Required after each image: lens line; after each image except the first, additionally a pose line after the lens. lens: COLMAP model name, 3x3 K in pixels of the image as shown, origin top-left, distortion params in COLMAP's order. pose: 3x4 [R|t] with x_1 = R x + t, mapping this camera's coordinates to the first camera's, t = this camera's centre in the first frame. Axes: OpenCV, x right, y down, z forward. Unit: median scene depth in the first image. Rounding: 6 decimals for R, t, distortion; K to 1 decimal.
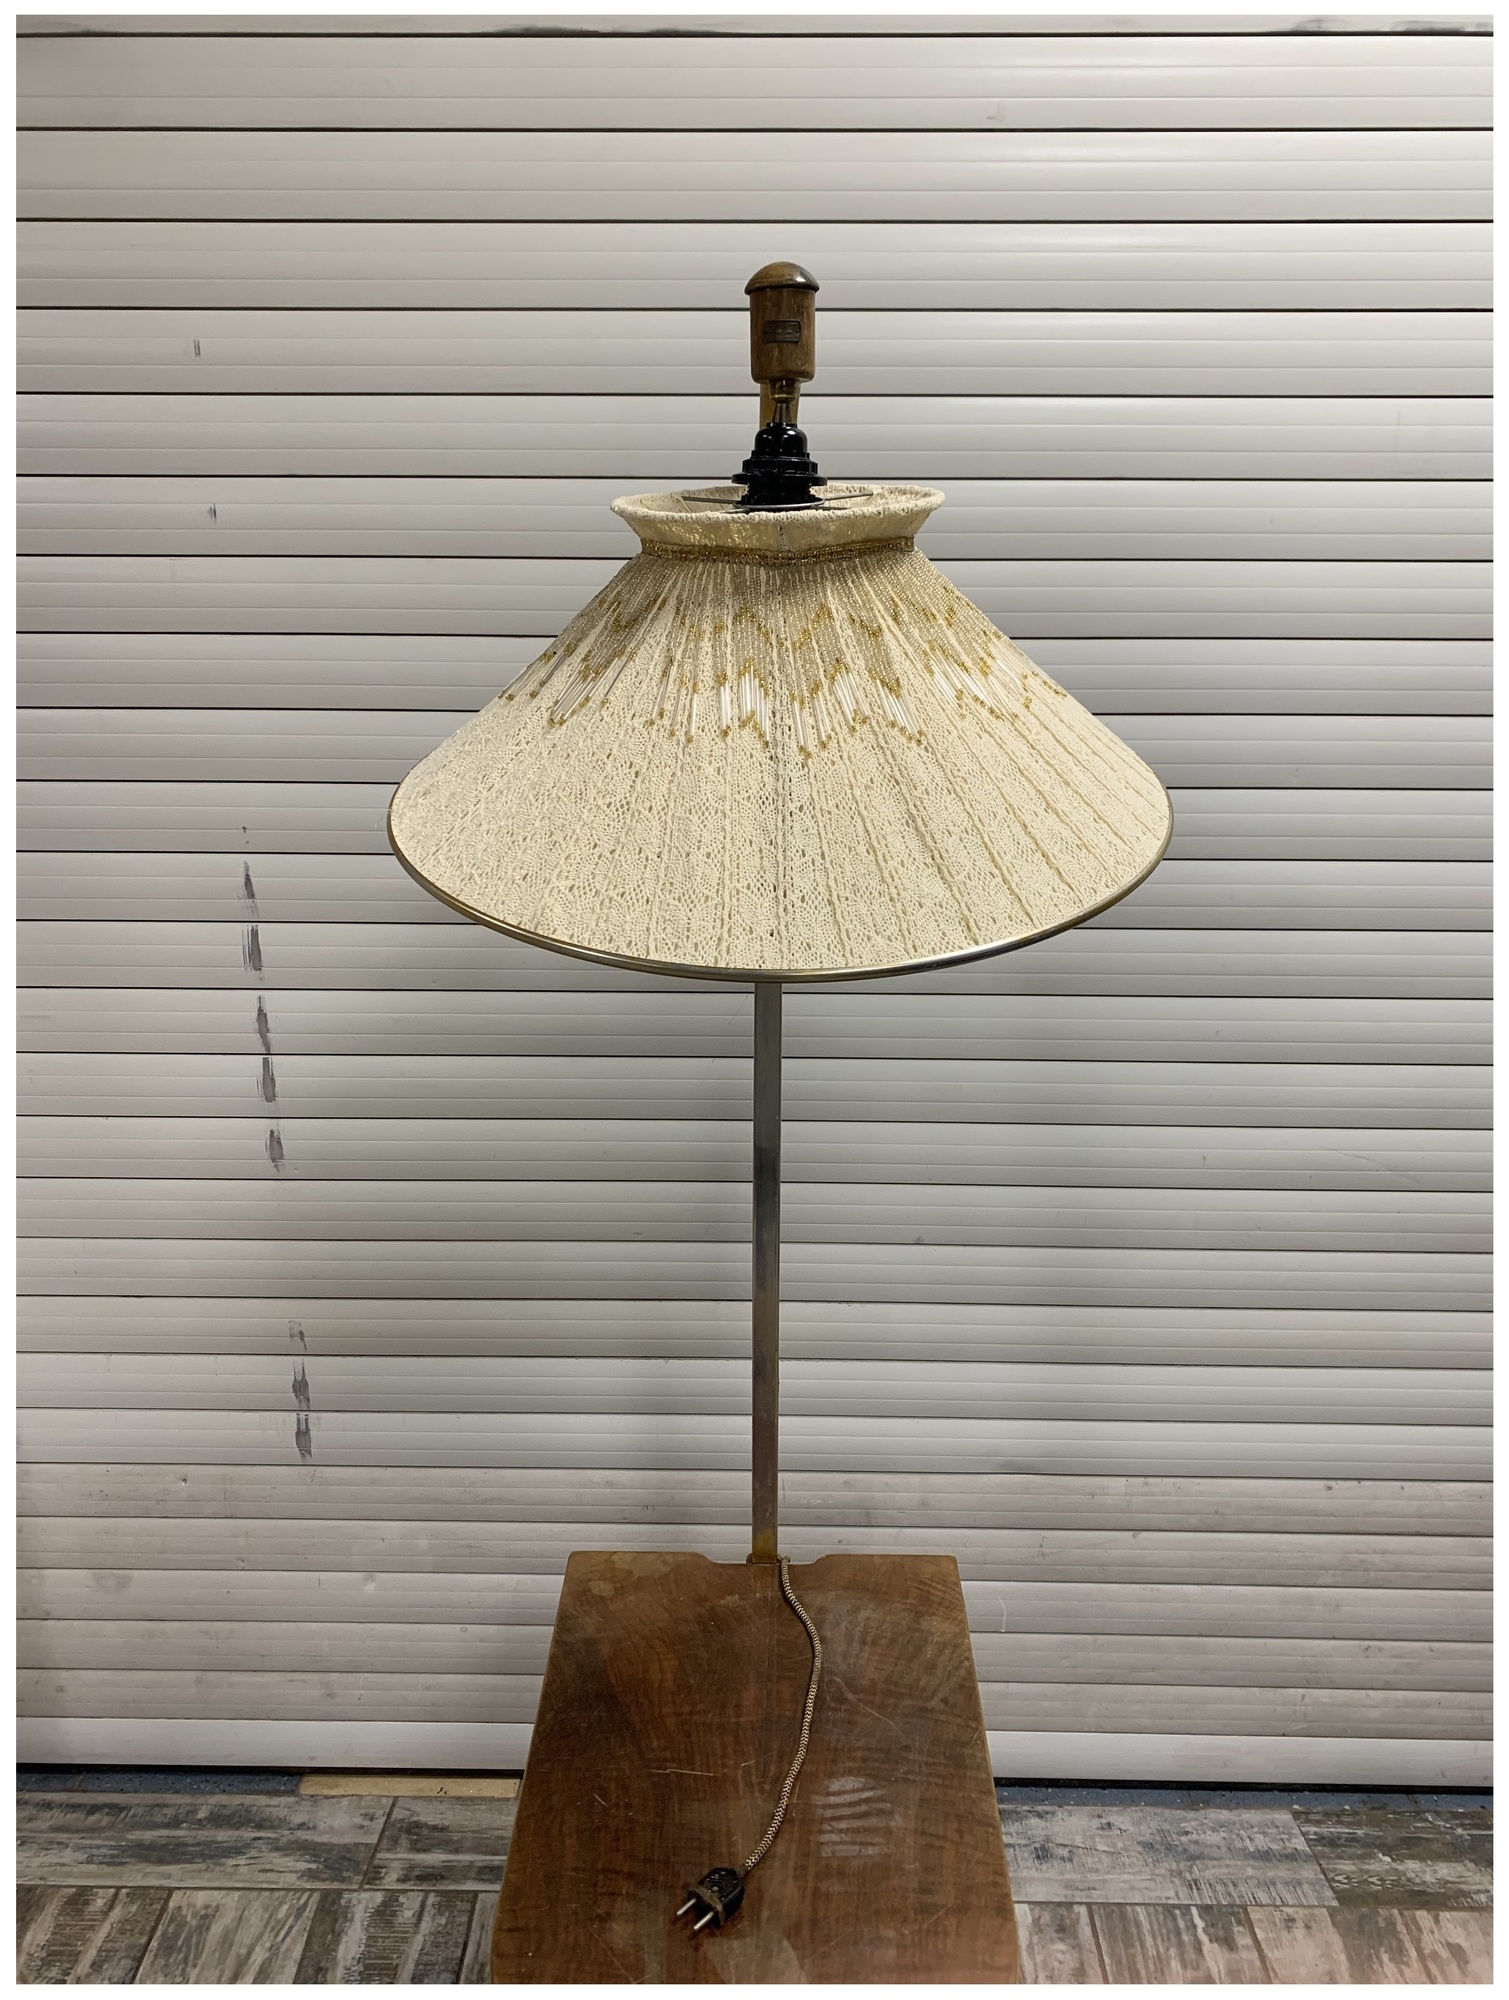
lens RADIAL K [[1511.6, 0, 753.7], [0, 1511.6, 1007.1], [0, 0, 1]] dist [0.035379, -0.037494]
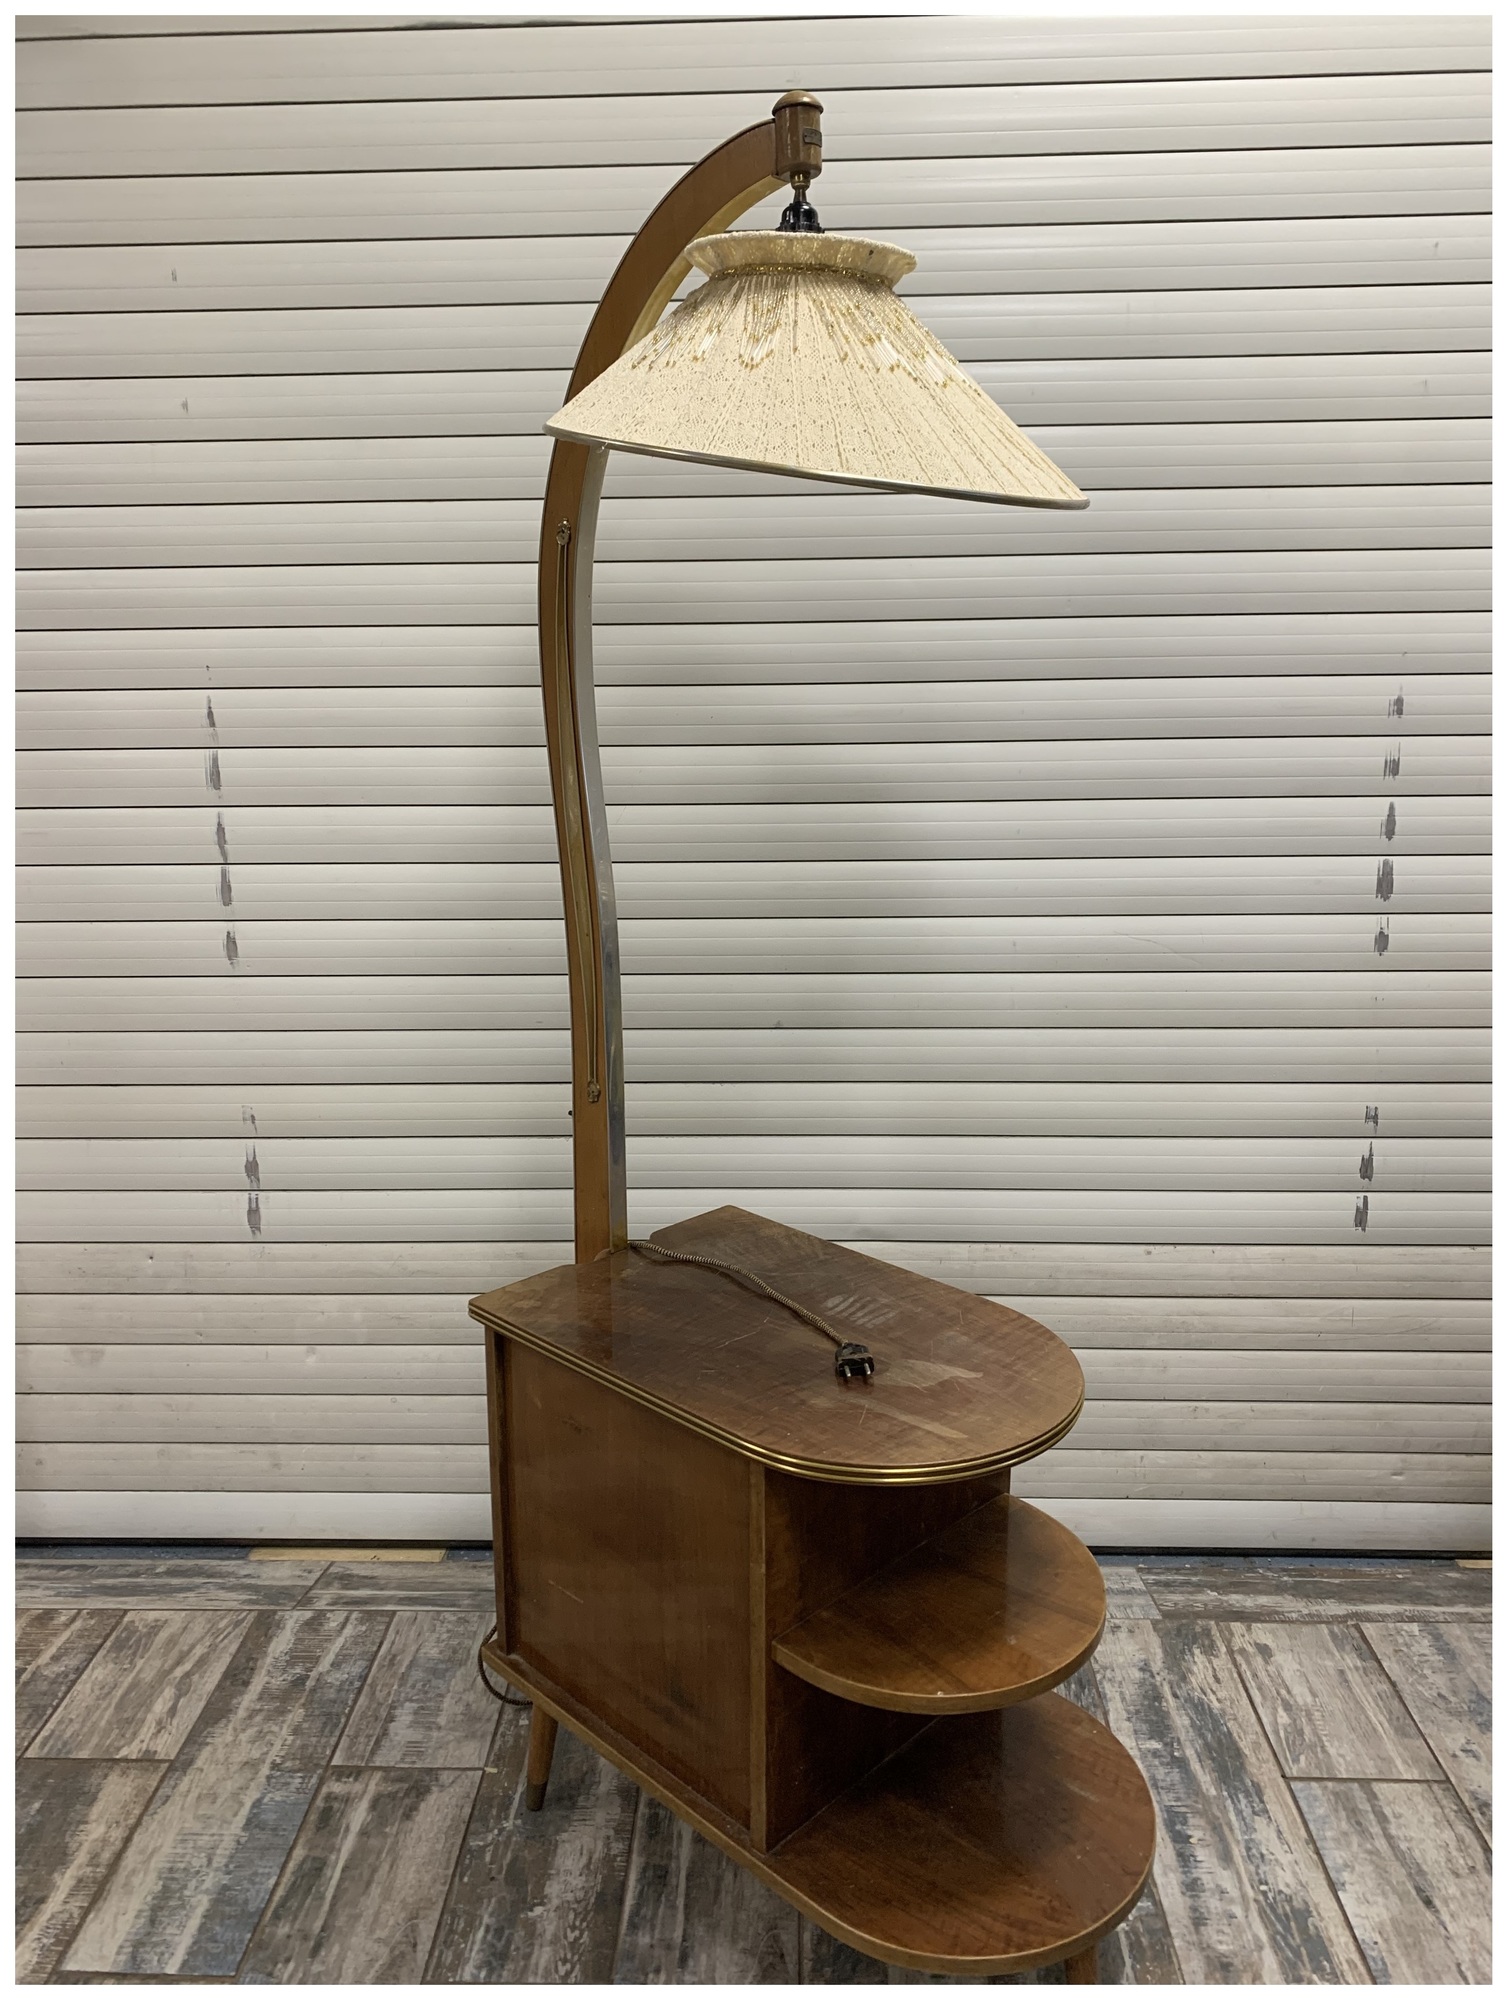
lens RADIAL K [[1511.6, 0, 753.2], [0, 1511.6, 989.9], [0, 0, 1]] dist [0.035379, -0.037494]
pose [[0.999697, -0.010509, -0.022256, 0.110830], [0.008332, 0.995369, -0.095771, 0.228419], [0.023160, 0.095557, 0.995155, -0.155872]]
